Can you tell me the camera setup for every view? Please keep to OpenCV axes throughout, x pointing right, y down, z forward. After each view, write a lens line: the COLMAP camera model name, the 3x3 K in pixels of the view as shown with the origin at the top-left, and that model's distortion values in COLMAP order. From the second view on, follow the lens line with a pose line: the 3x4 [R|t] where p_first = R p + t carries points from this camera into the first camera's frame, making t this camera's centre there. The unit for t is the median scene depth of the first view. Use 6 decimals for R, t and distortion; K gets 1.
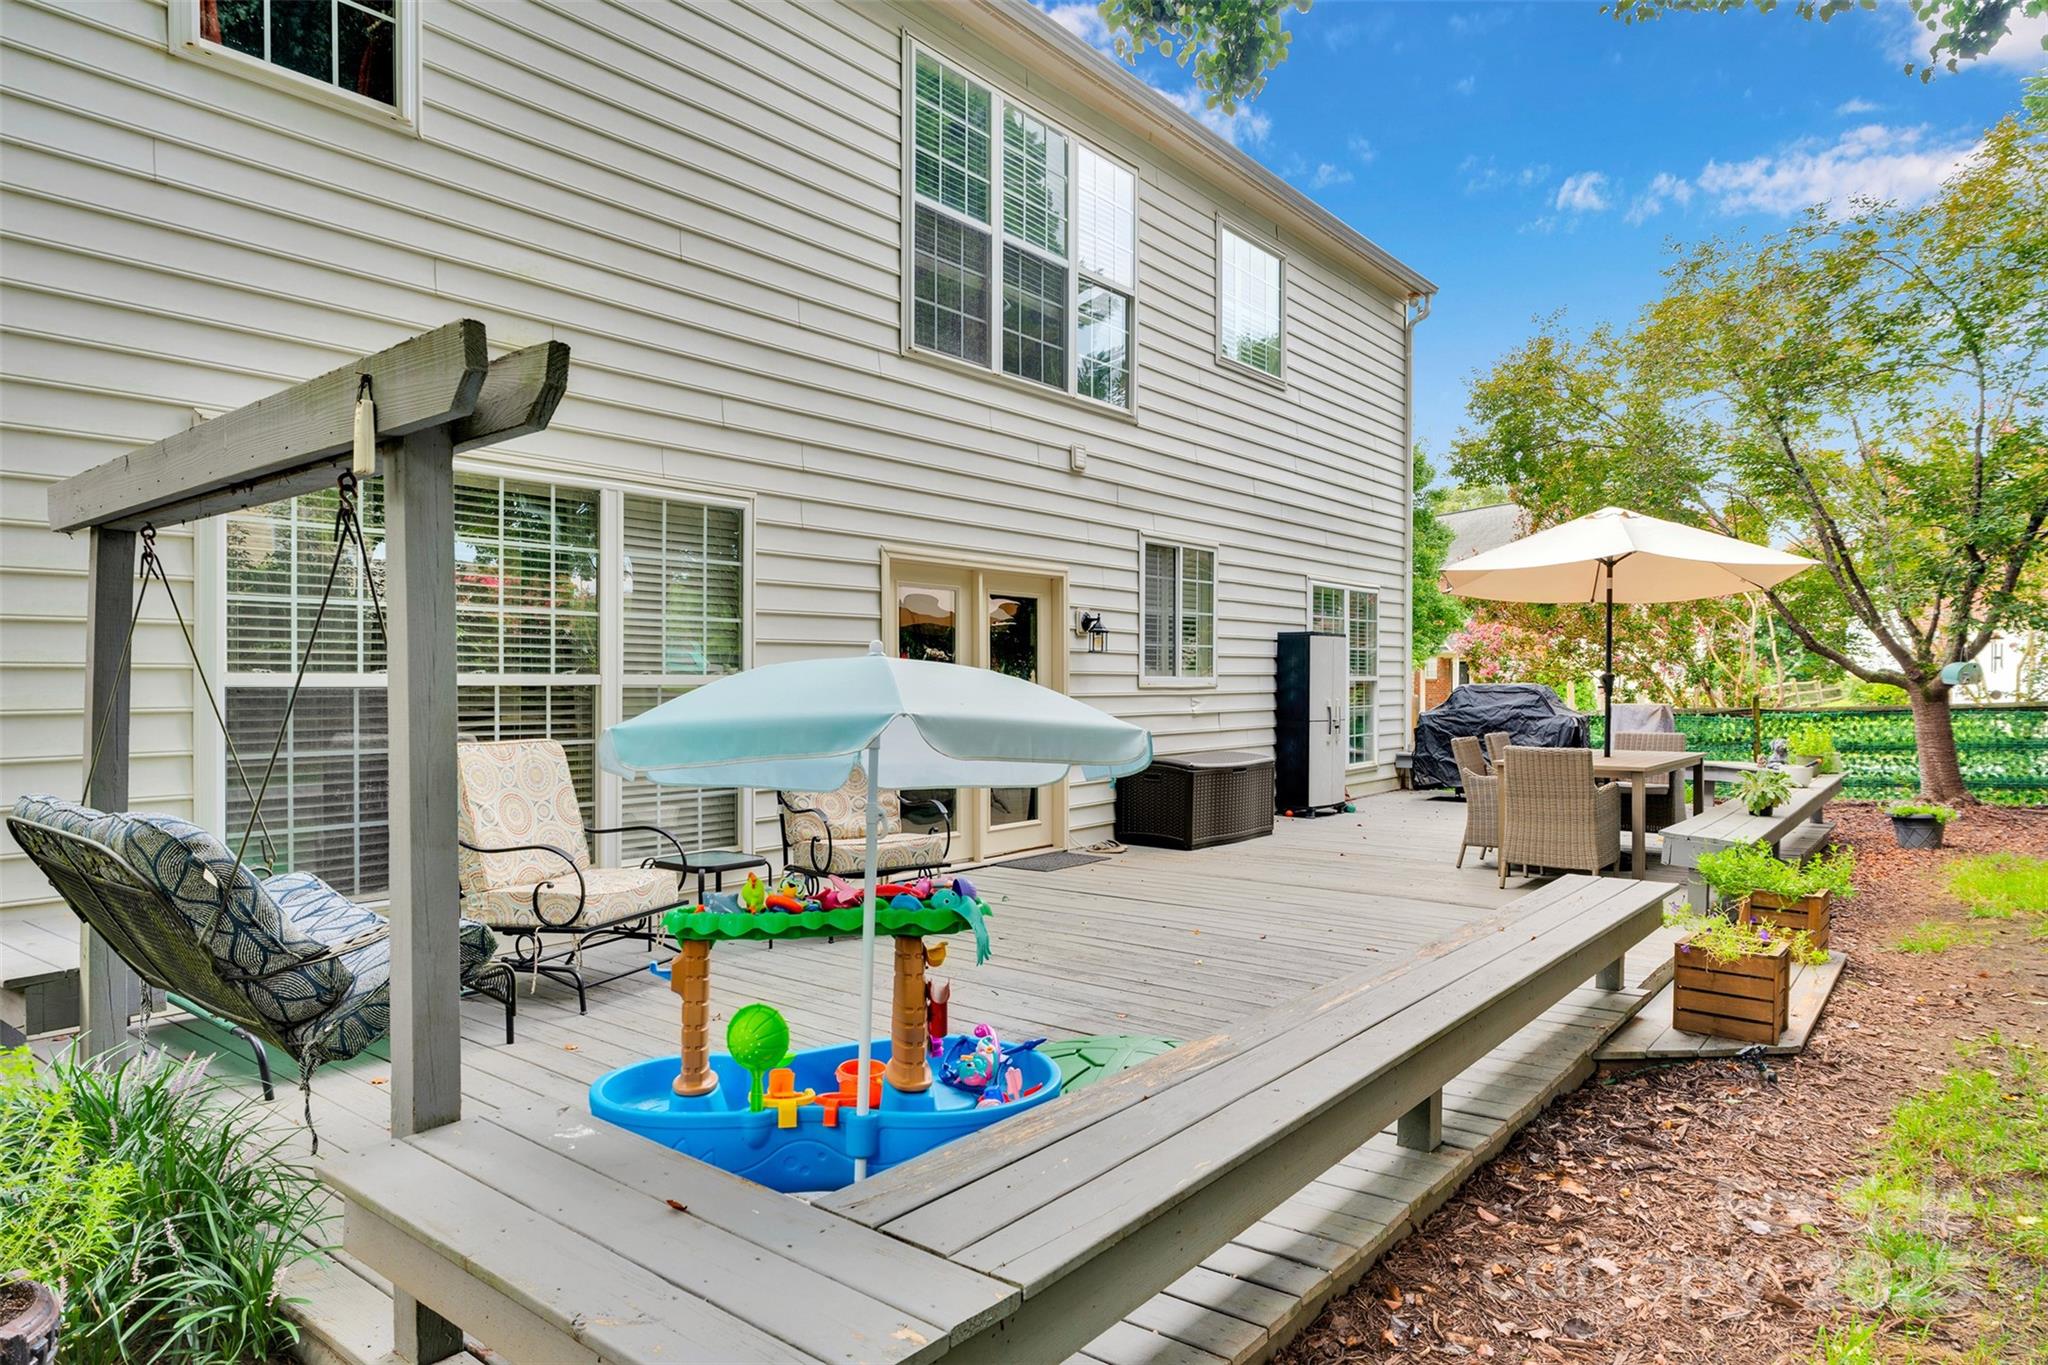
lens RADIAL K [[1219.0, 0, 1039.0], [0, 1219.0, 671.6], [0, 0, 1]] dist [-0.007604, -0.000979]
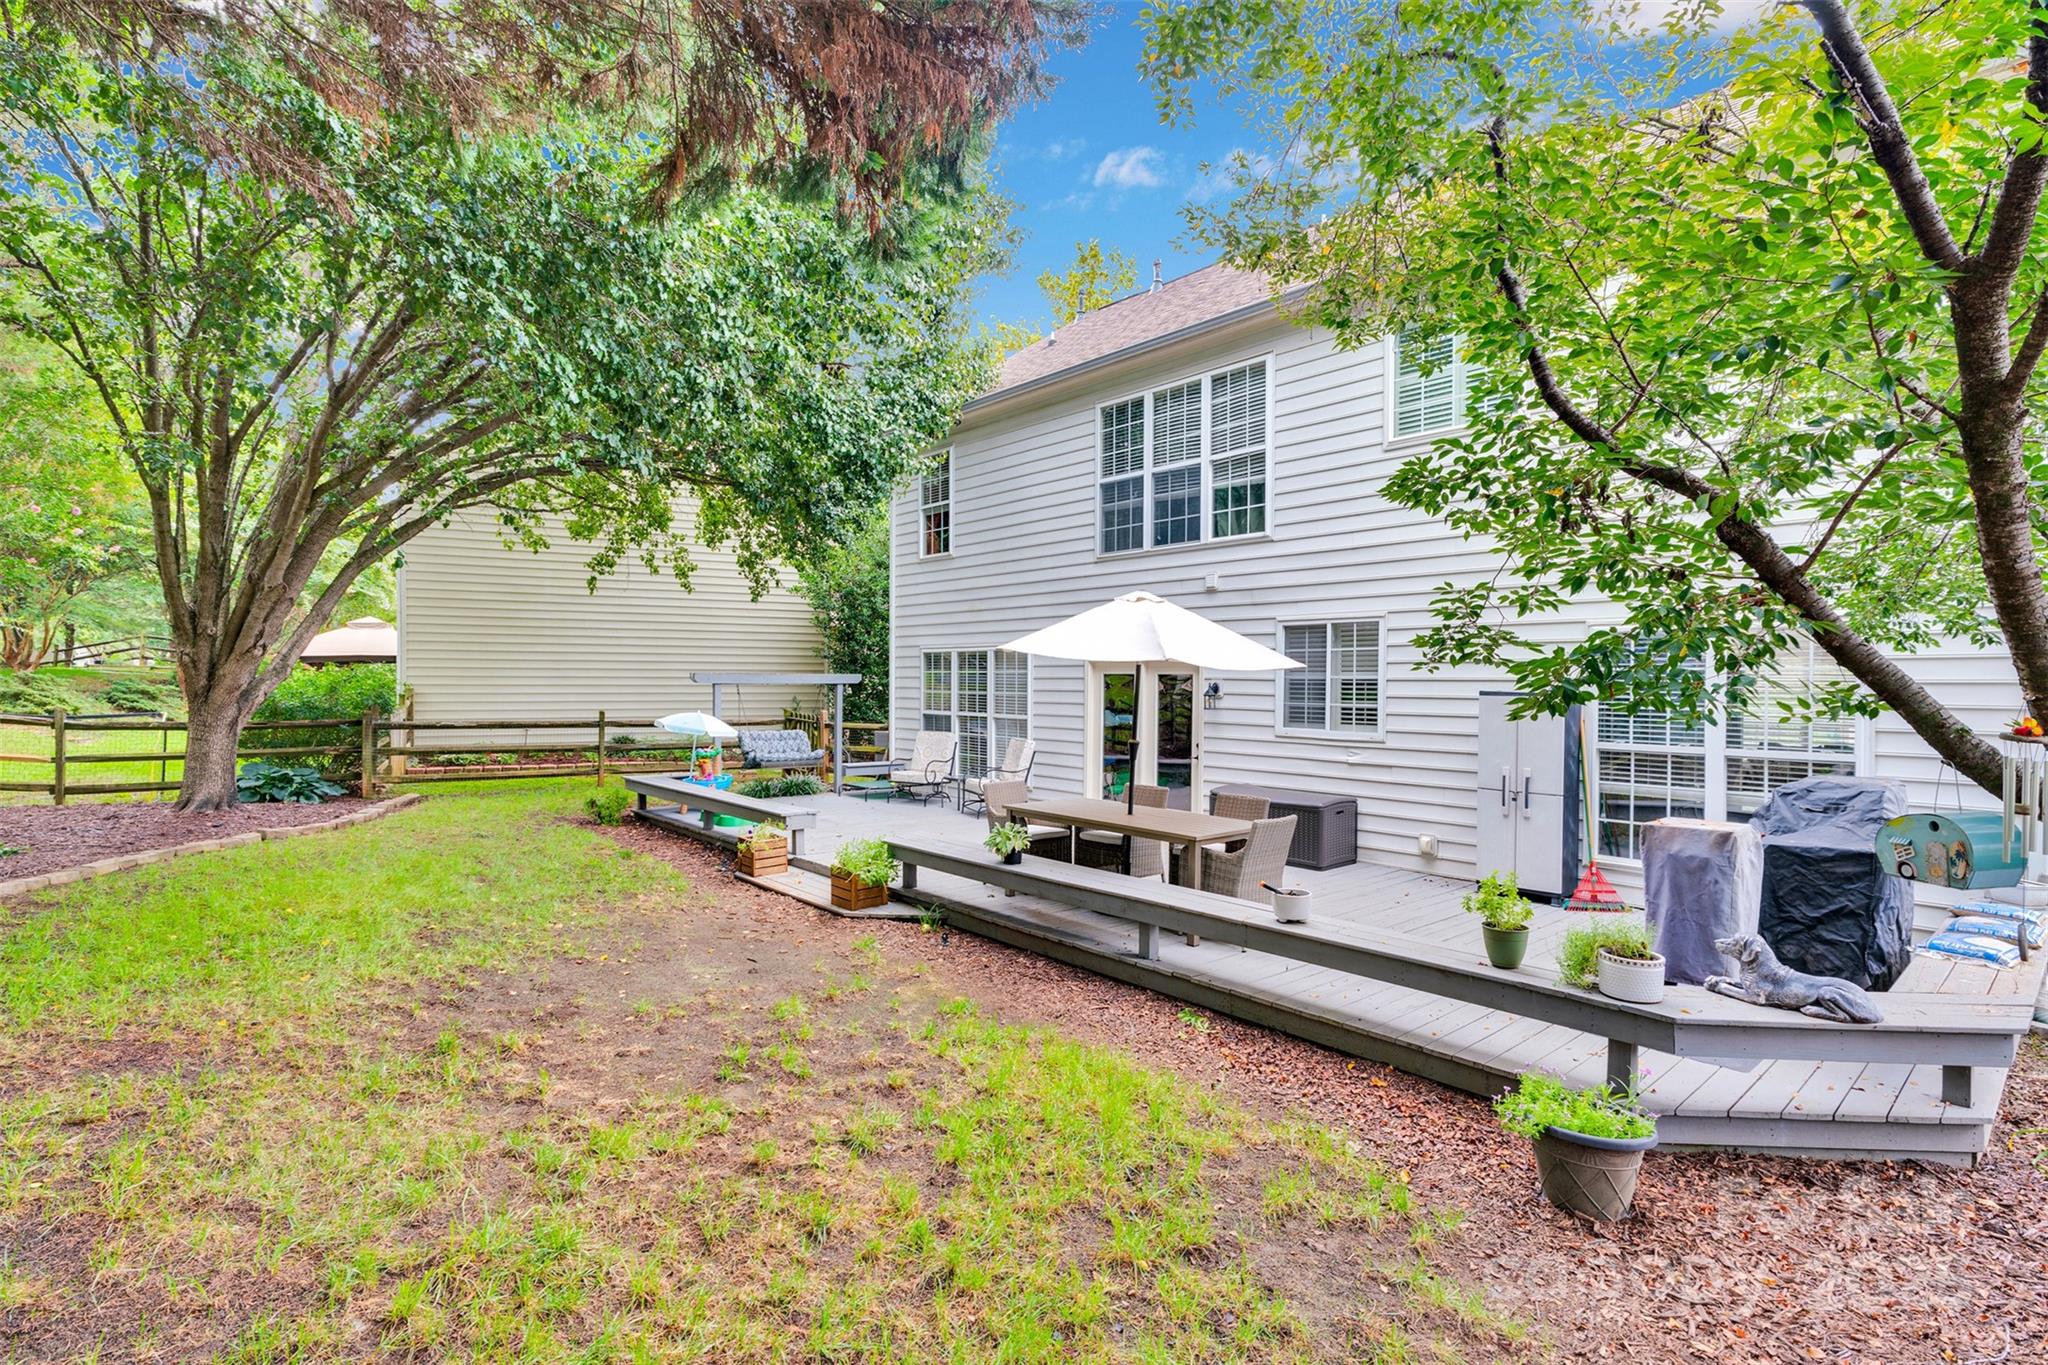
lens RADIAL K [[952.2, 0, 1017.7], [0, 952.2, 680.3], [0, 0, 1]] dist [-0.001822, 0.000326]
pose [[-0.185243, -0.001362, -0.982692, 1.216389], [-0.002044, 0.999997, -0.001001, -0.047897], [0.982691, 0.001824, -0.185246, 0.956310]]
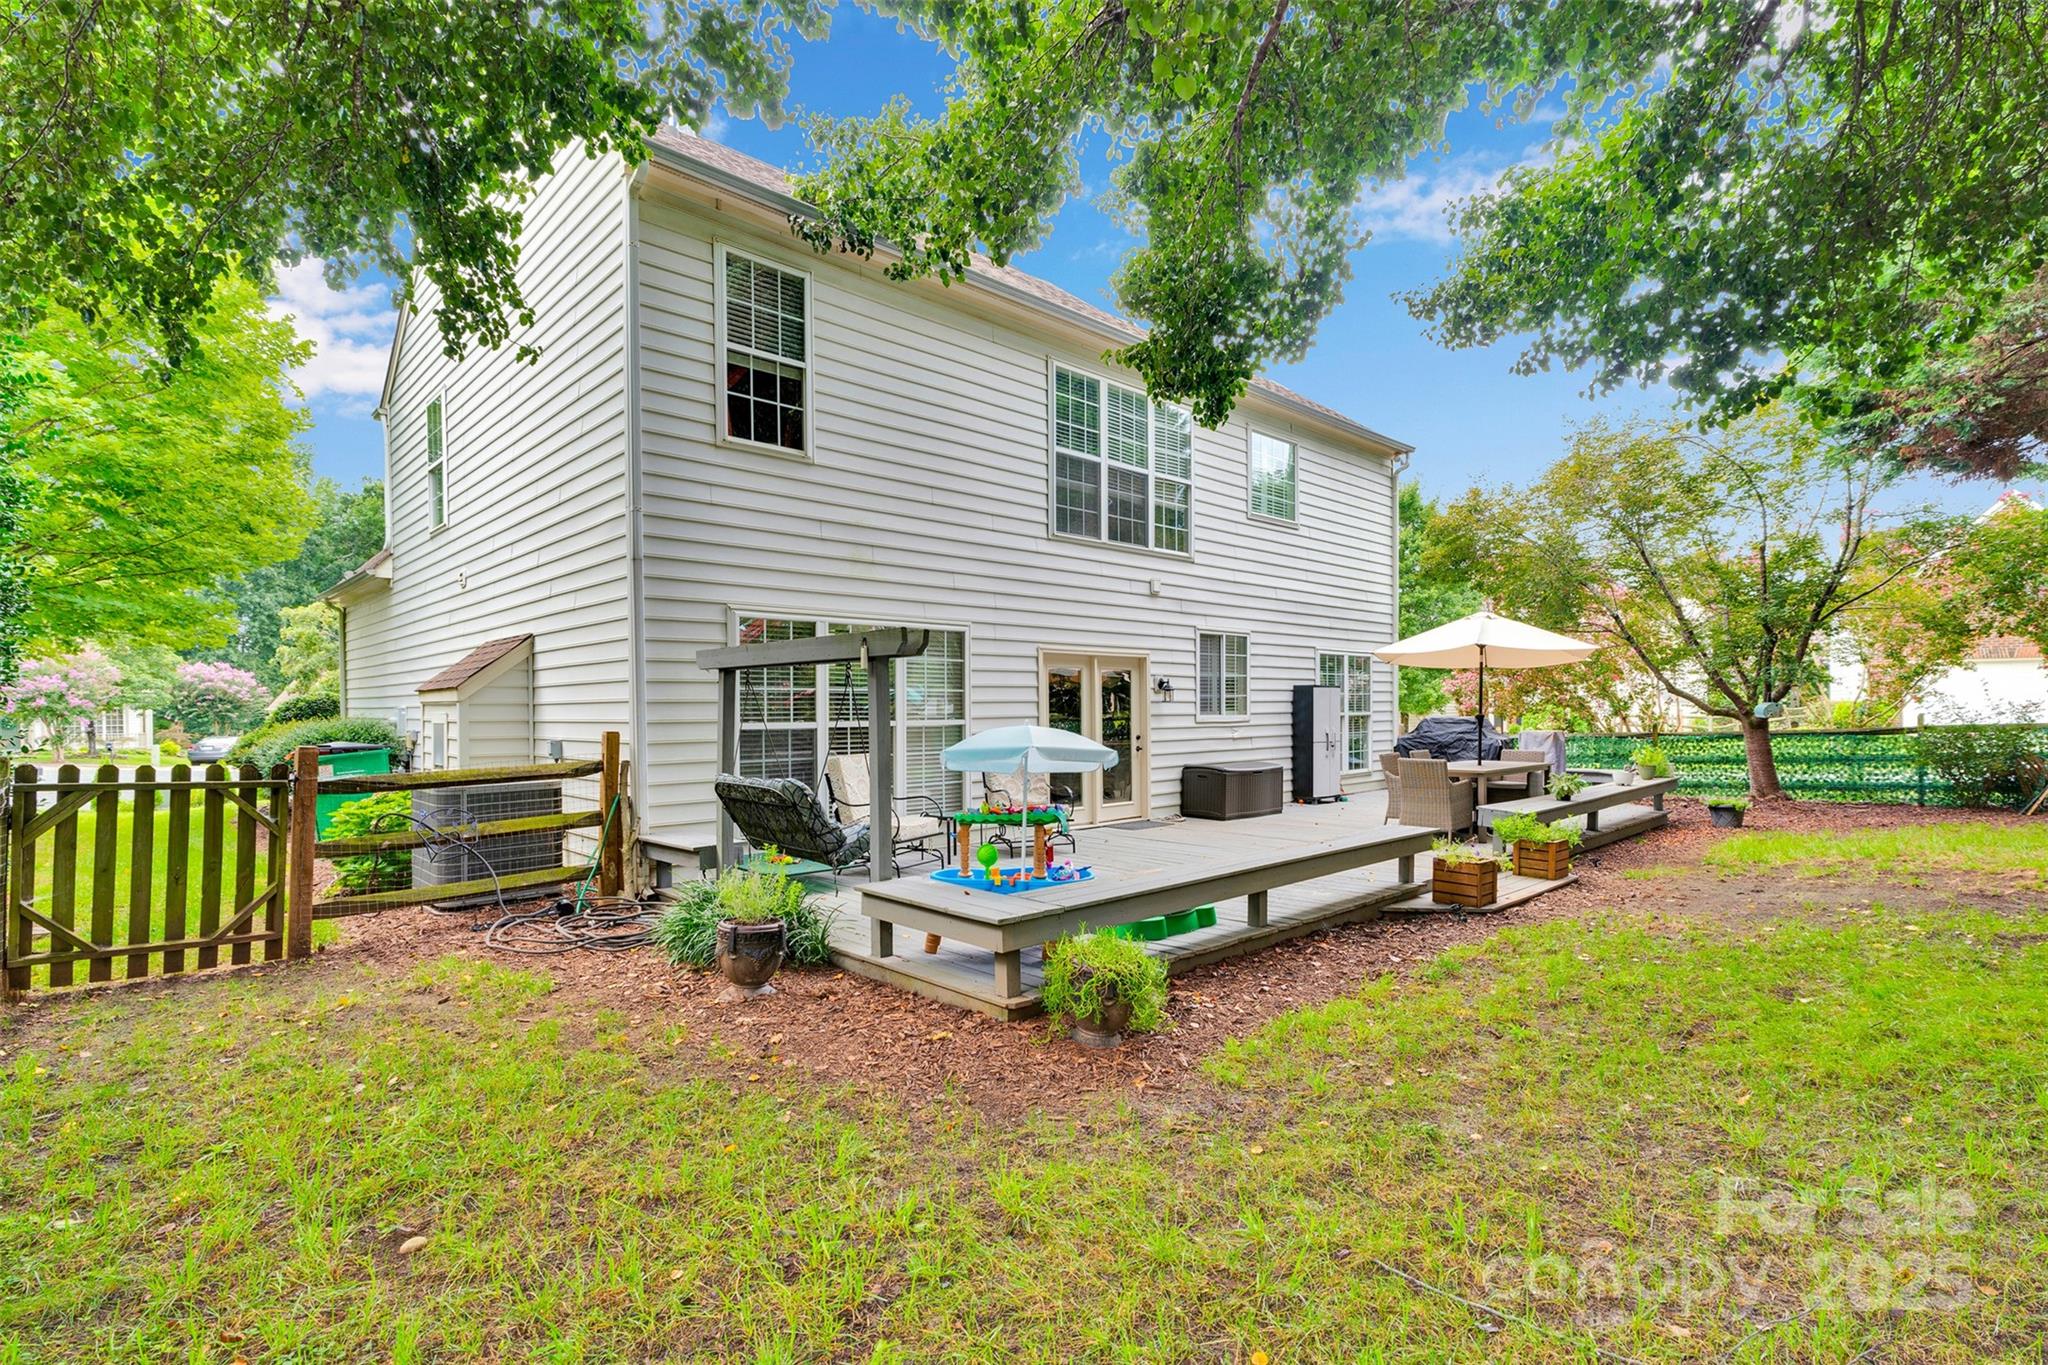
lens RADIAL K [[952.2, 0, 1028.6], [0, 952.2, 695.0], [0, 0, 1]] dist [-0.001822, 0.000326]
pose [[0.988677, -0.007244, -0.149886, 0.053505], [0.006416, 0.999961, -0.006010, -0.018193], [0.149924, 0.004980, 0.988685, -0.314056]]
